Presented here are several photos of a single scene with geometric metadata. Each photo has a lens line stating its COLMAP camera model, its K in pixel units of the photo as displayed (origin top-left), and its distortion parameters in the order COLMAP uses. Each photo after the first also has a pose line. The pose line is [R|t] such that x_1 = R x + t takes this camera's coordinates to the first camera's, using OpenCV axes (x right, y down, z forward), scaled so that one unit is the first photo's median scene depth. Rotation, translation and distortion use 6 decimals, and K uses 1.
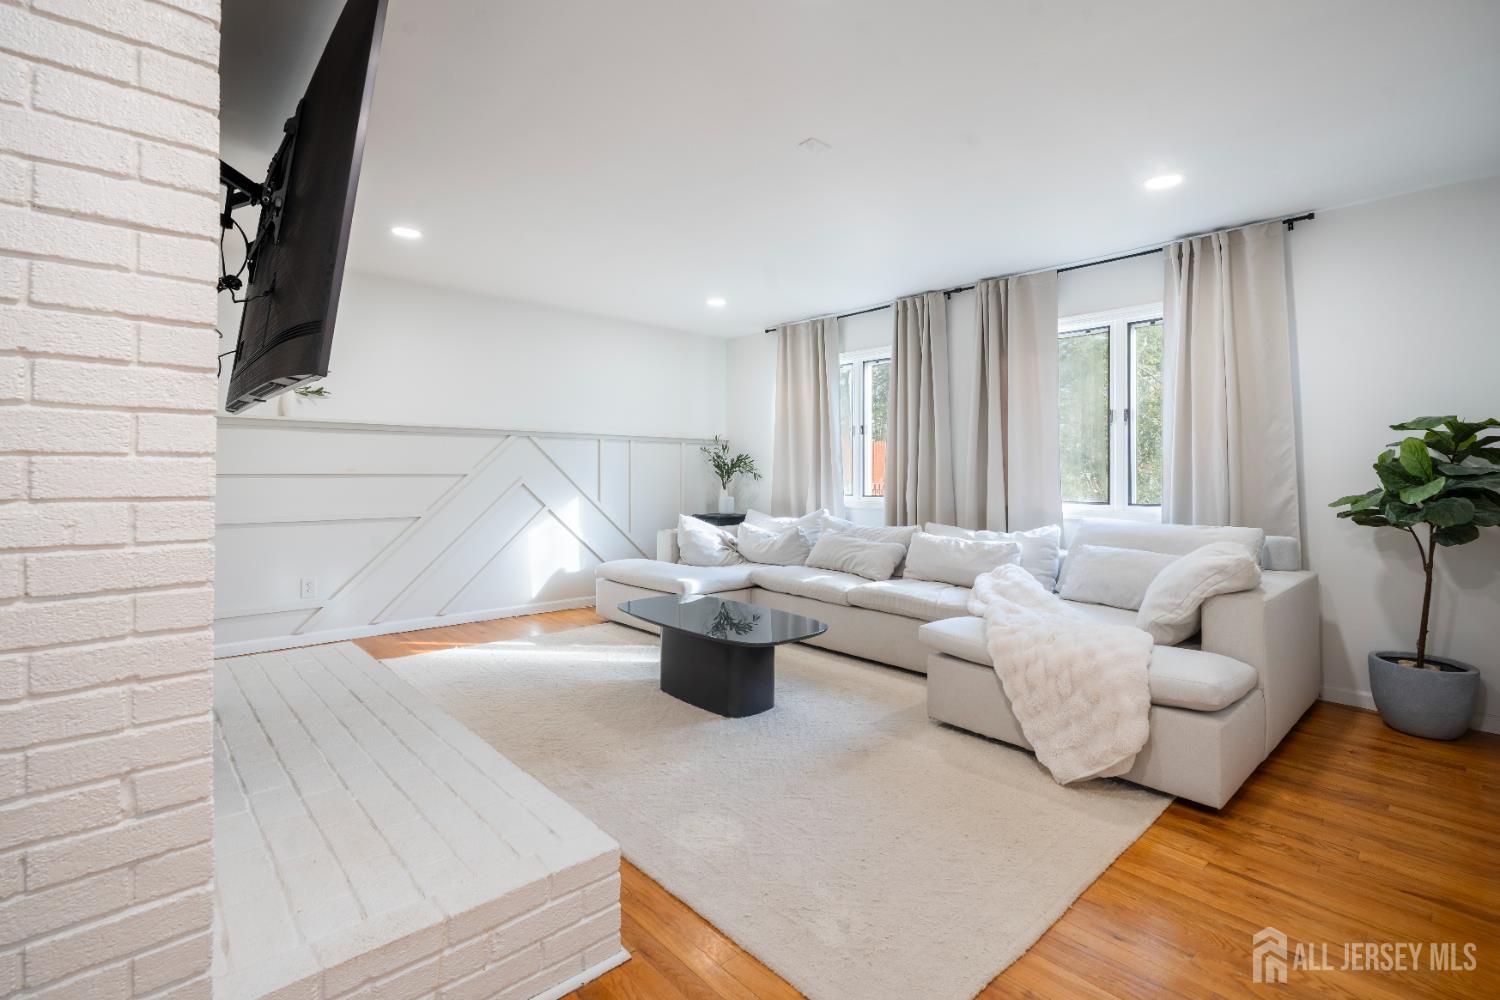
lens RADIAL K [[682.2, 0, 752.1], [0, 682.2, 455.3], [0, 0, 1]] dist [-0.001694, 0.000137]
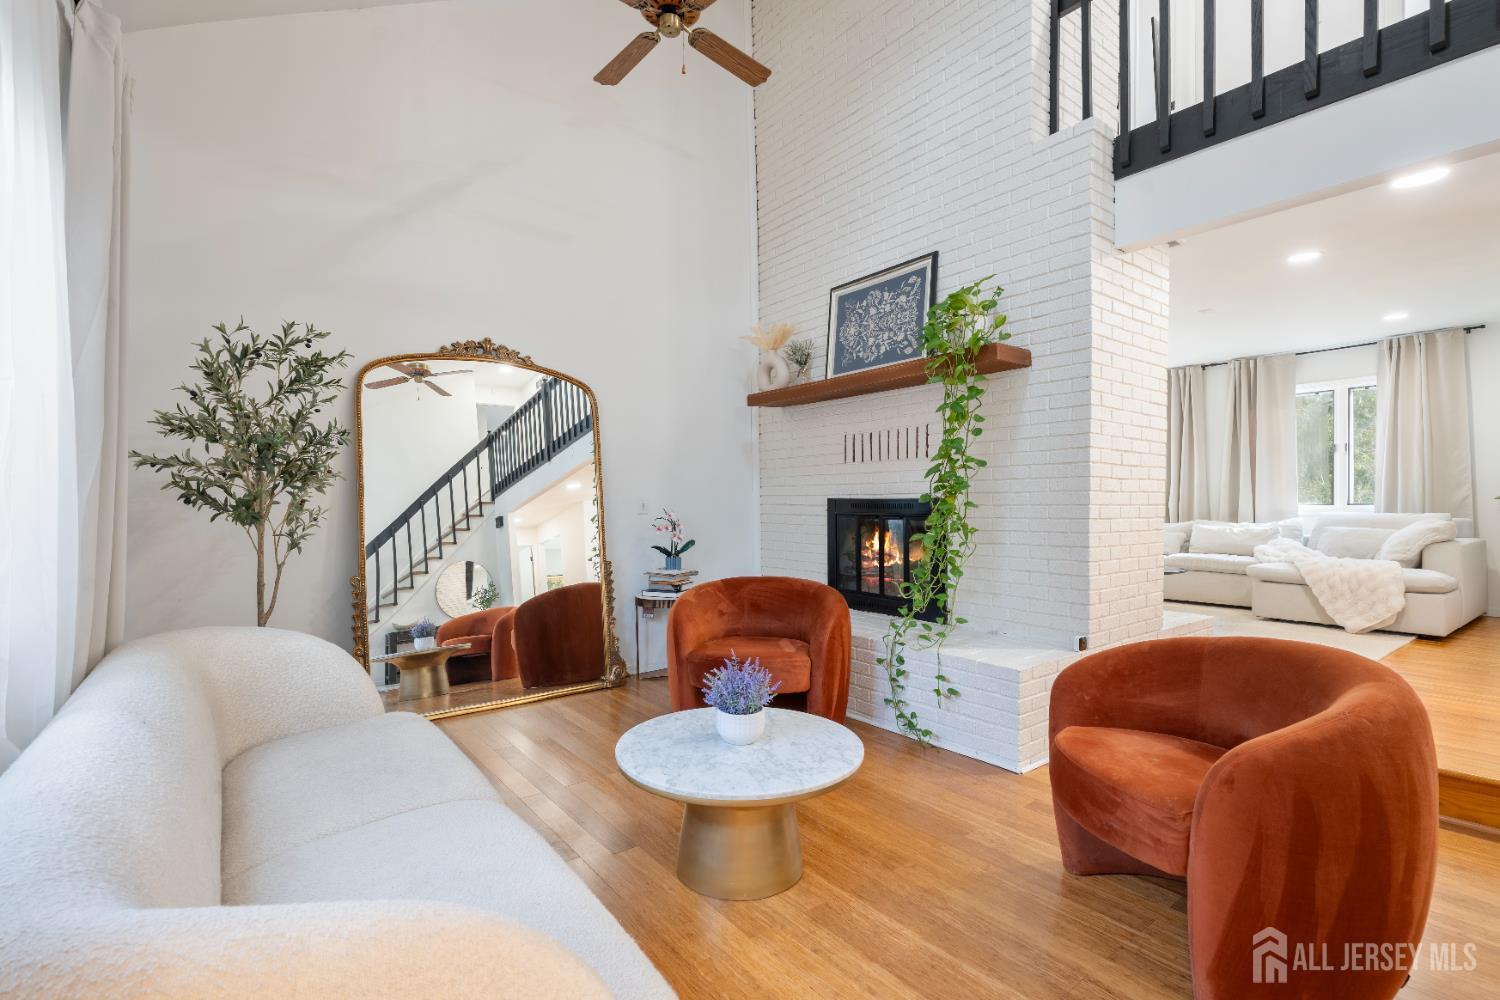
lens RADIAL K [[682.2, 0, 748.2], [0, 682.2, 503.2], [0, 0, 1]] dist [-0.001694, 0.000137]
pose [[0.995353, -0.008408, -0.095927, -0.780395], [0.010341, 0.999753, 0.019667, 0.028971], [0.095738, -0.020568, 0.995194, -0.805922]]
